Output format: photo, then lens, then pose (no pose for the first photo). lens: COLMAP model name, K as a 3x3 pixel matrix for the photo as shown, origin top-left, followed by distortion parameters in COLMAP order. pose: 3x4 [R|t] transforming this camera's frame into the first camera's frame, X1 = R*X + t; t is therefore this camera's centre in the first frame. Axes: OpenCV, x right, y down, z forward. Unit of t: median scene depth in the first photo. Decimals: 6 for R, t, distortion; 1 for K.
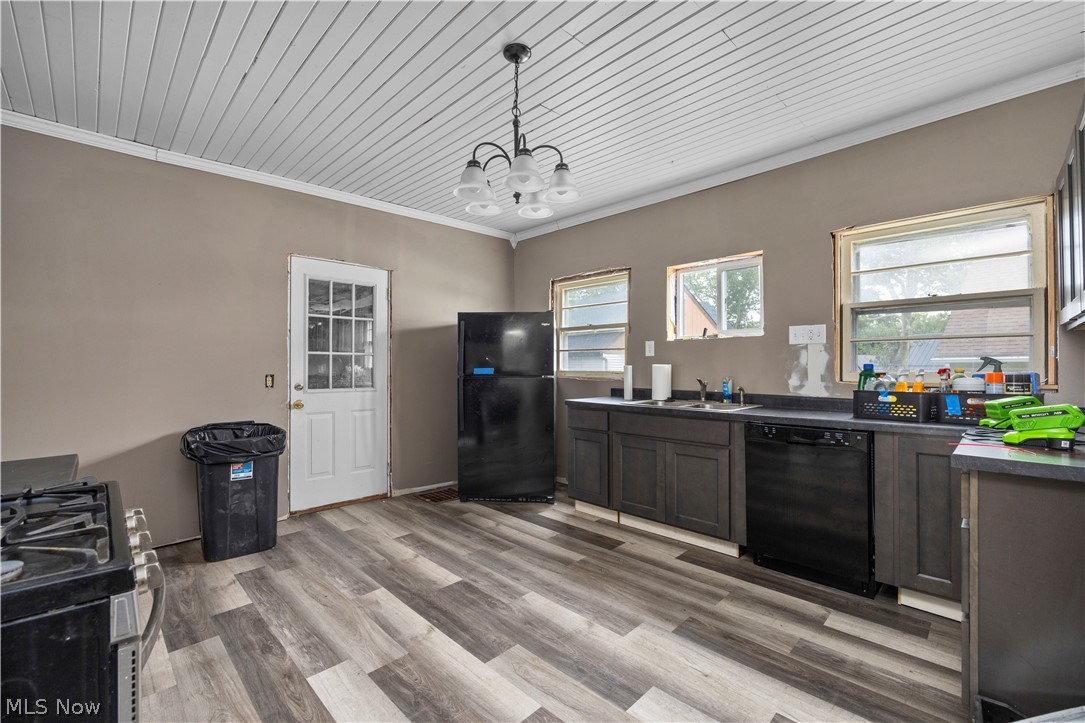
lens RADIAL K [[460.8, 0, 548.3], [0, 460.8, 361.4], [0, 0, 1]] dist [-0.016760, -0.000029]
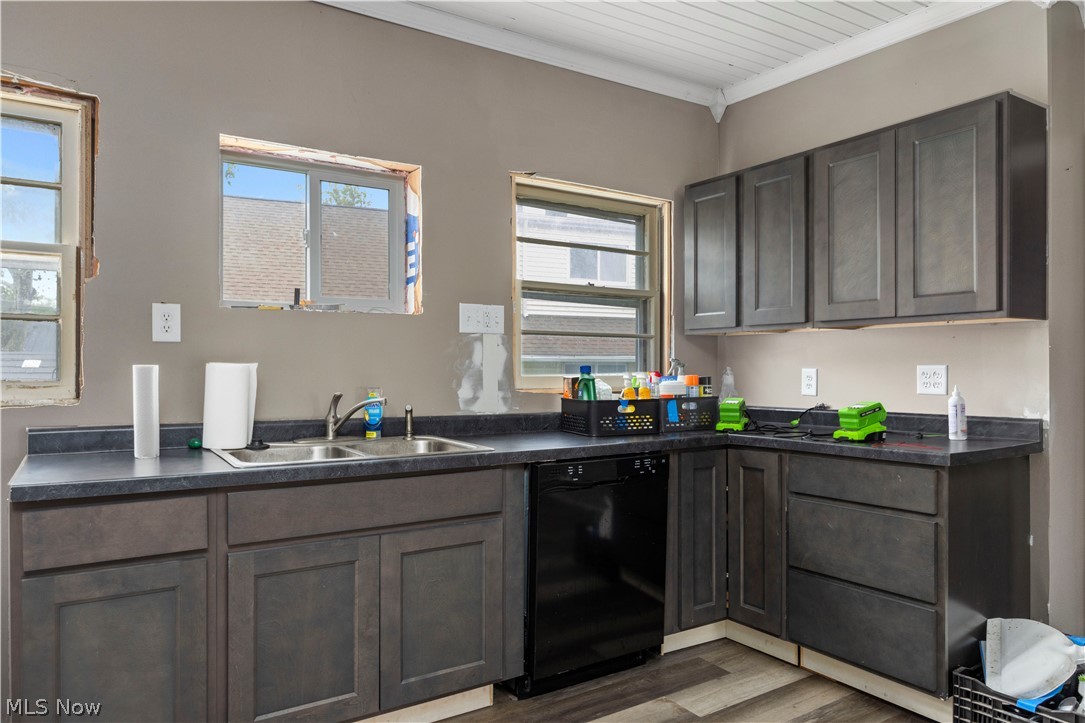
lens RADIAL K [[722.4, 0, 546.1], [0, 722.4, 371.8], [0, 0, 1]] dist [0.005600, 0.004329]
pose [[0.200774, -0.009294, 0.979594, -0.425706], [-0.013589, 0.999832, 0.012271, 0.002401], [-0.979543, -0.015775, 0.200614, 0.722600]]
